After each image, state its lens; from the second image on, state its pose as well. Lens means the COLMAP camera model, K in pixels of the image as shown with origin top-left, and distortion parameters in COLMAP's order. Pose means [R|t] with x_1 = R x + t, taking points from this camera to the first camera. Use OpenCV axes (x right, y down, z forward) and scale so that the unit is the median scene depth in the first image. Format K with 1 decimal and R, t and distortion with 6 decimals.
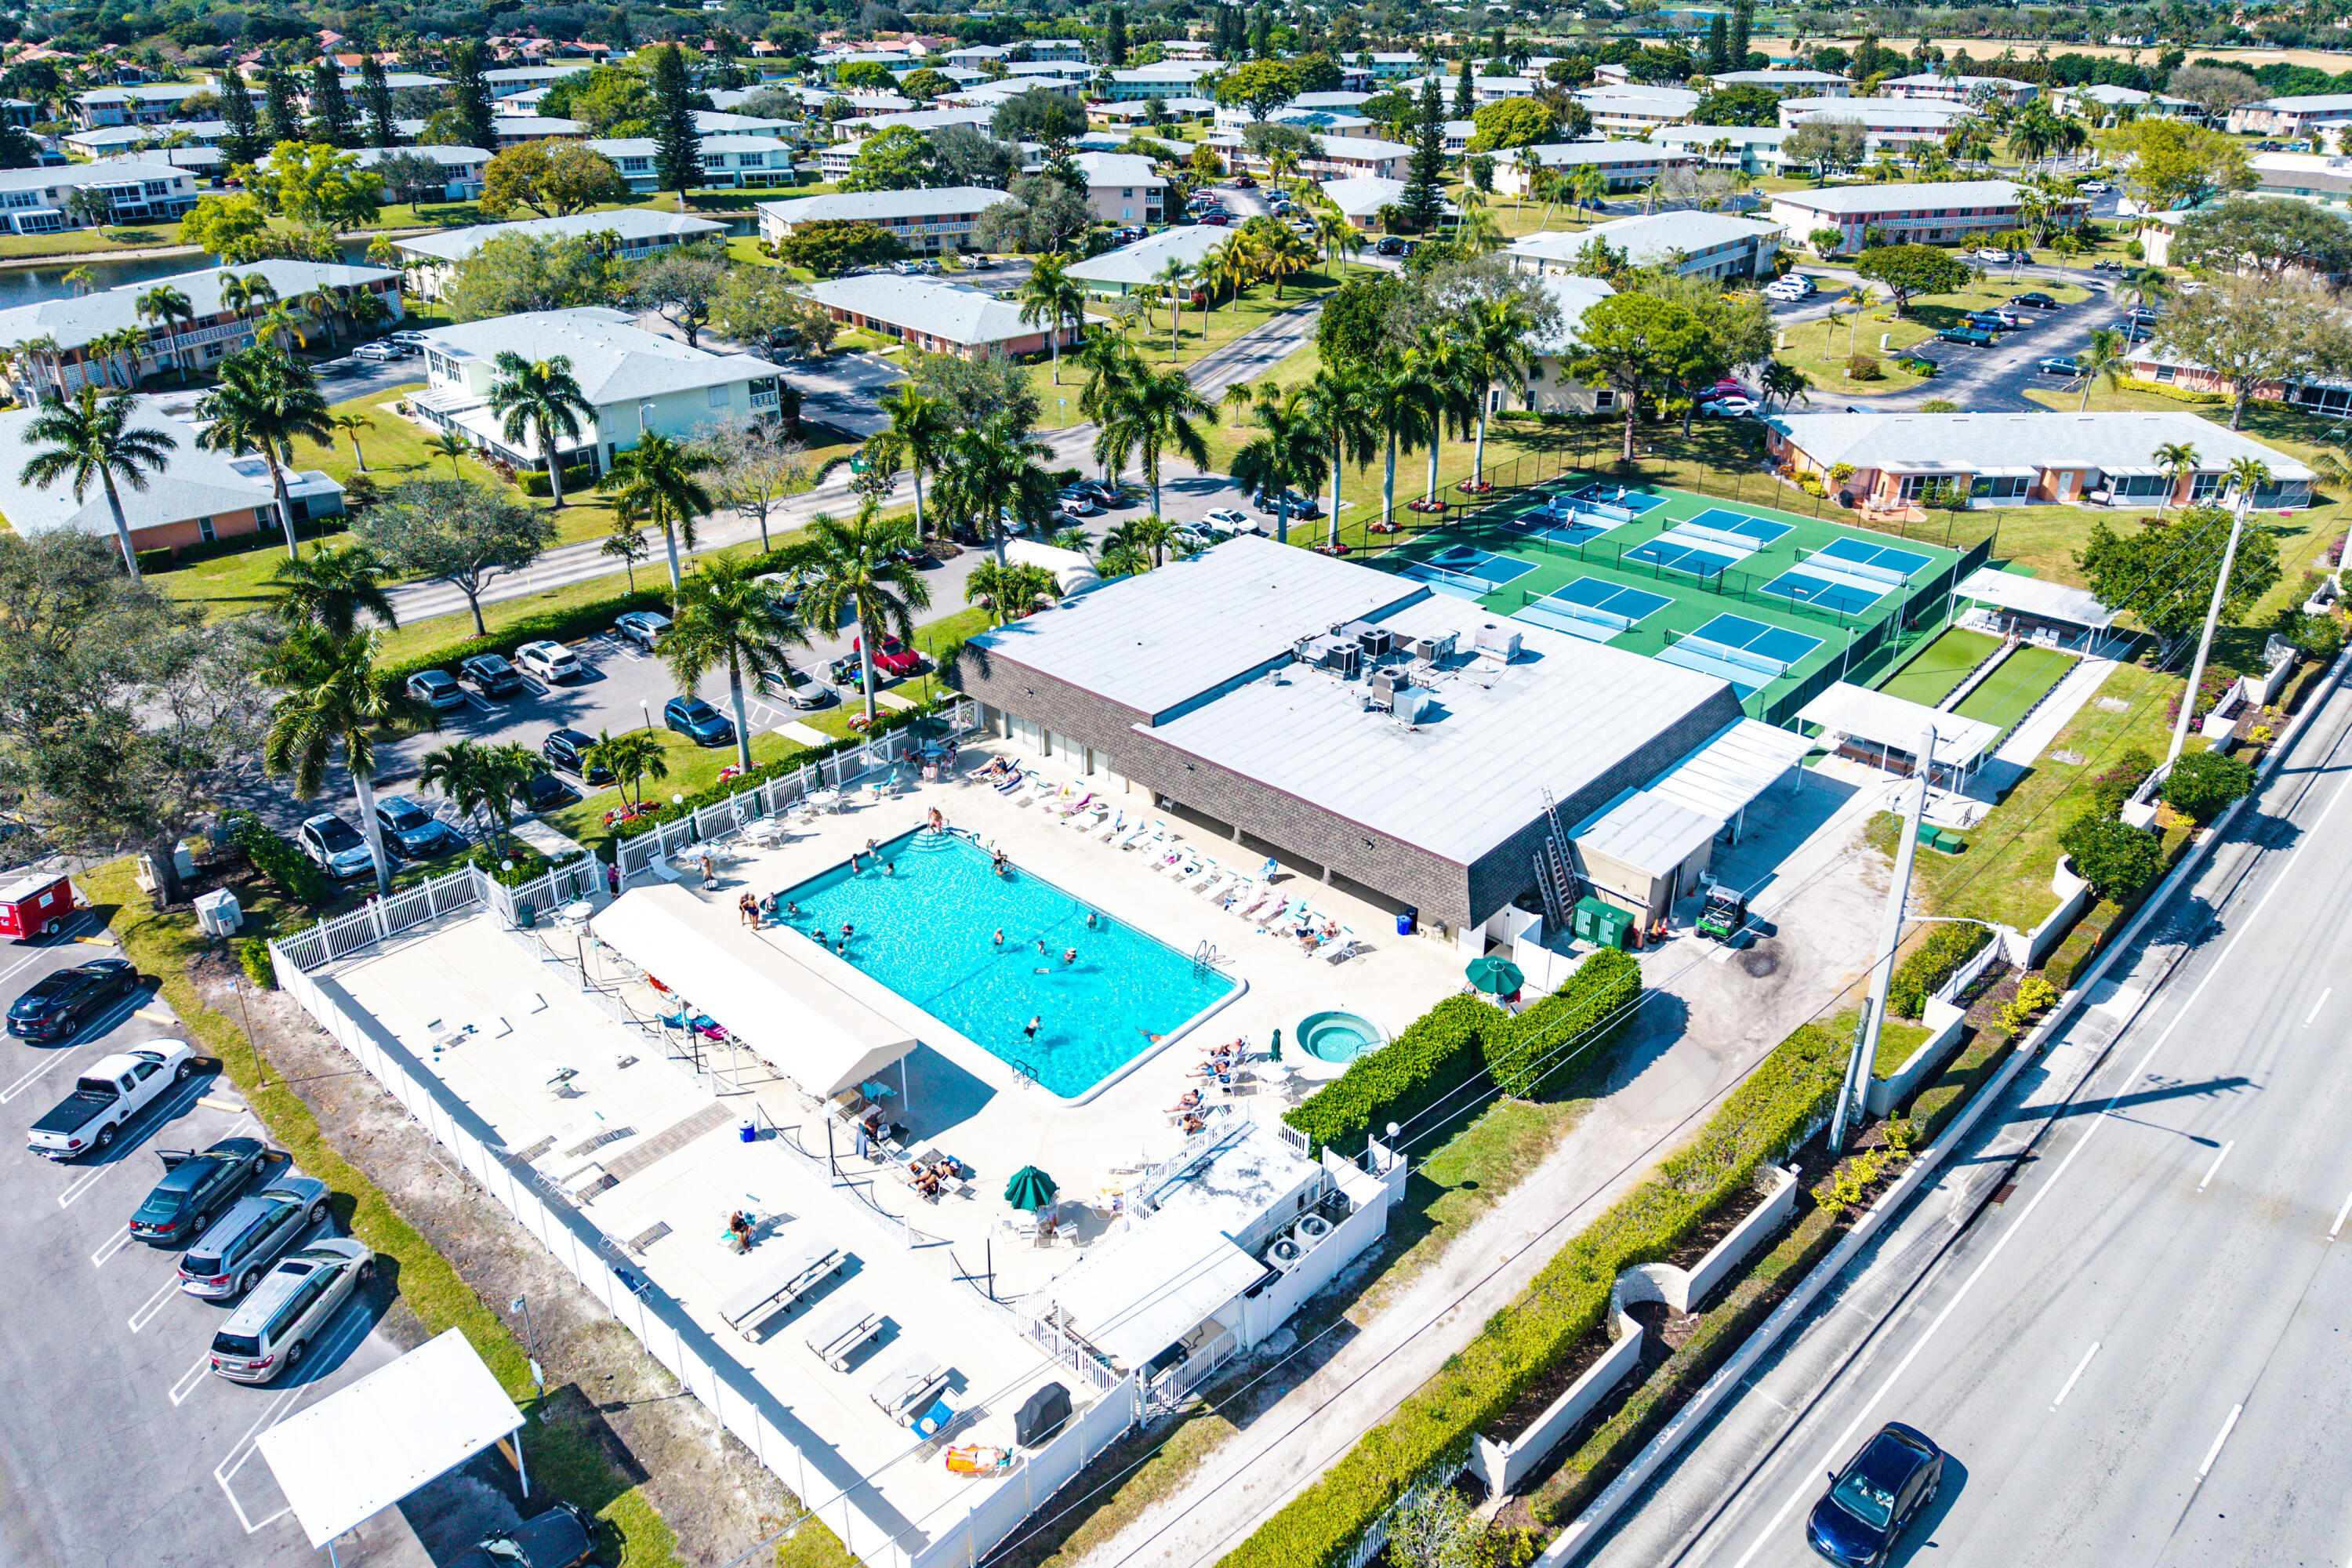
lens RADIAL K [[1540.6, 0, 1176.0], [0, 1540.6, 784.0], [0, 0, 1]] dist [0.036547, -0.043359]
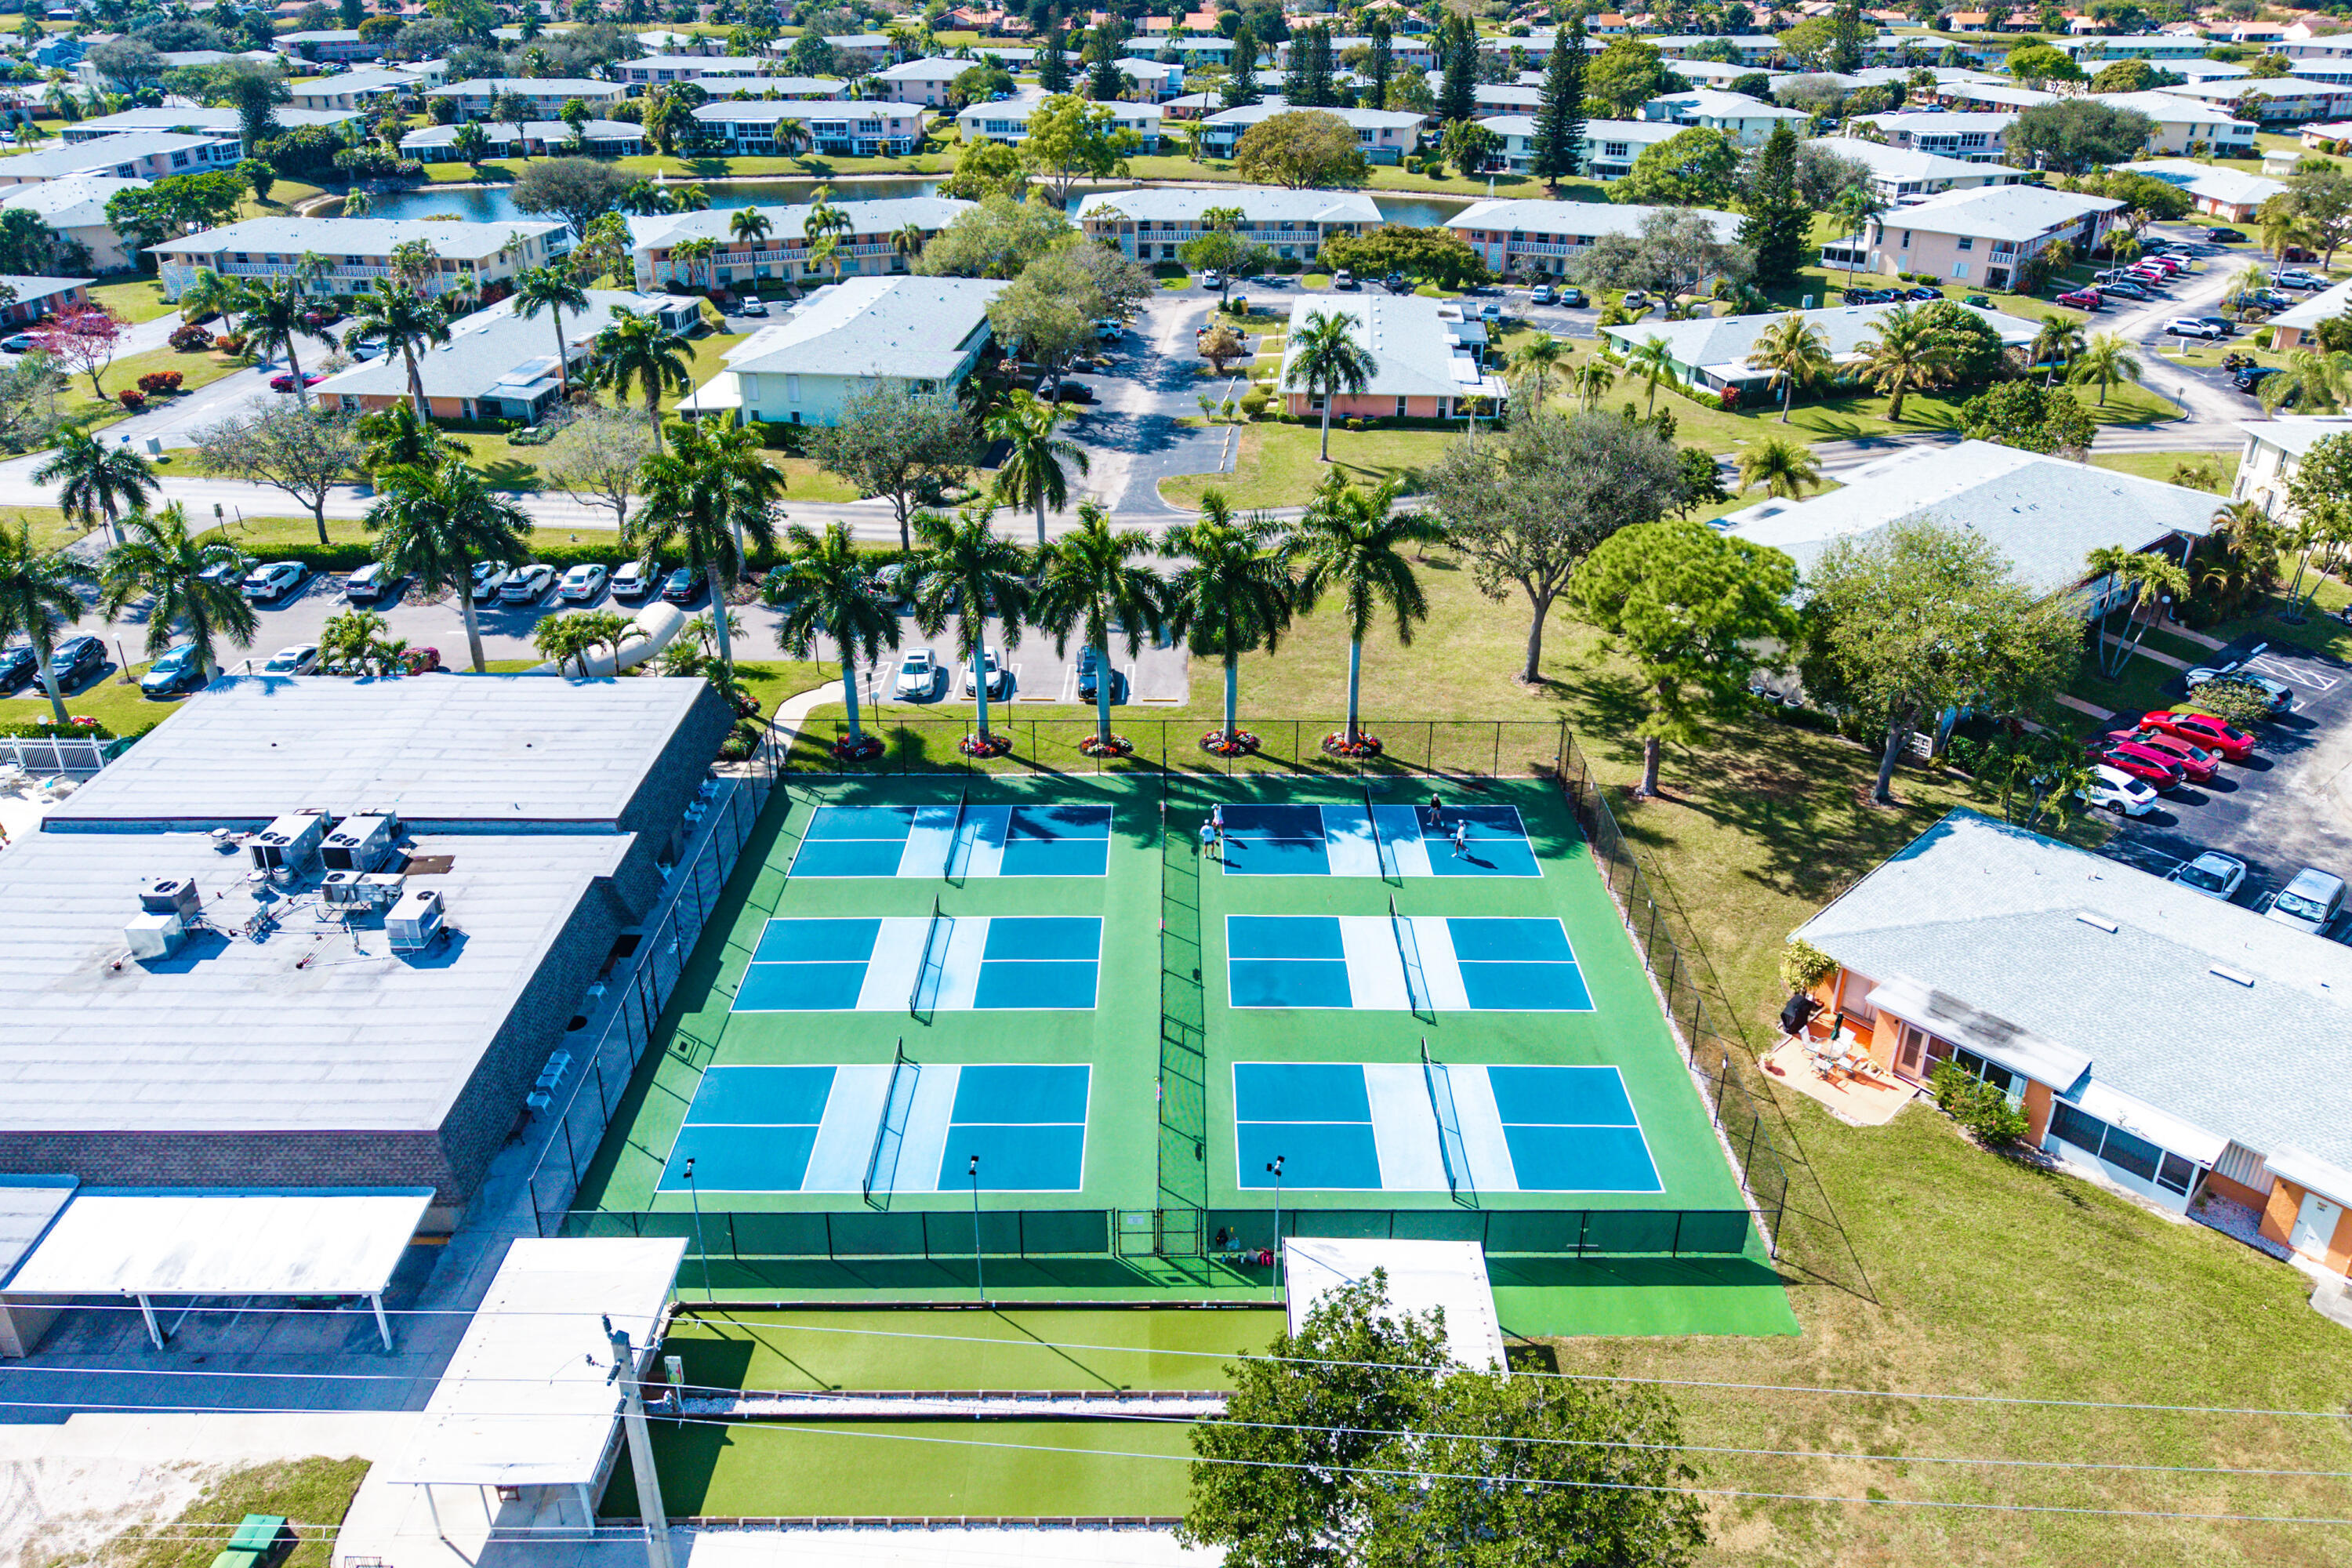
lens RADIAL K [[1540.6, 0, 1176.0], [0, 1540.6, 784.0], [0, 0, 1]] dist [0.036547, -0.043359]
pose [[0.662716, 0.364560, -0.654143, 0.608253], [-0.349926, 0.923030, 0.159900, -0.265779], [0.662087, 0.122933, 0.739276, 0.475980]]
